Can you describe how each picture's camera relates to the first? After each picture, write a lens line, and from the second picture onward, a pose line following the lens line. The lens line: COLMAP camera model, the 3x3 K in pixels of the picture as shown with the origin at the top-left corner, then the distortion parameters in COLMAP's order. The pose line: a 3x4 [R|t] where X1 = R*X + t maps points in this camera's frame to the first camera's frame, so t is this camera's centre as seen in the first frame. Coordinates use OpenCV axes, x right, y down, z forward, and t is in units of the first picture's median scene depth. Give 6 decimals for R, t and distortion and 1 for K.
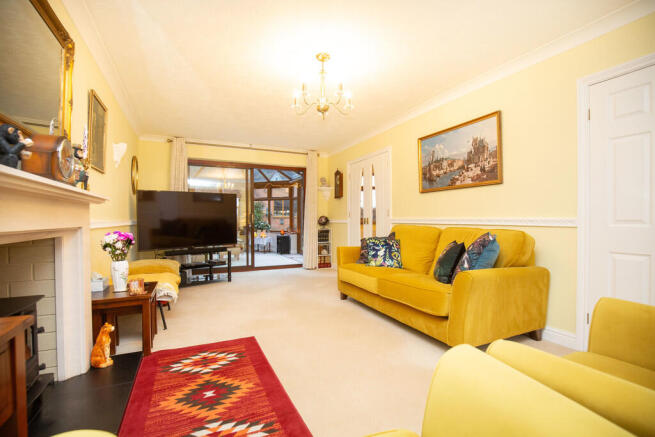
lens RADIAL K [[304.5, 0, 328.0], [0, 304.5, 219.2], [0, 0, 1]] dist [-0.026483, -0.000505]
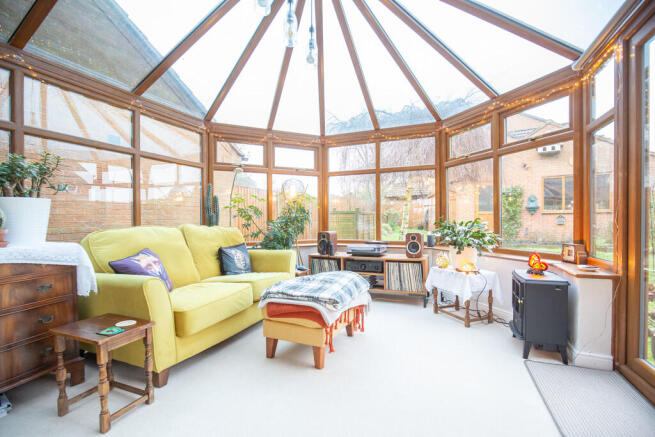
lens RADIAL K [[304.5, 0, 325.8], [0, 304.5, 221.5], [0, 0, 1]] dist [-0.026483, -0.000505]
pose [[0.678541, 0.012818, -0.734451, -0.084204], [-0.000958, 0.999862, 0.016565, 0.003578], [0.734562, -0.010537, 0.678459, 0.689449]]
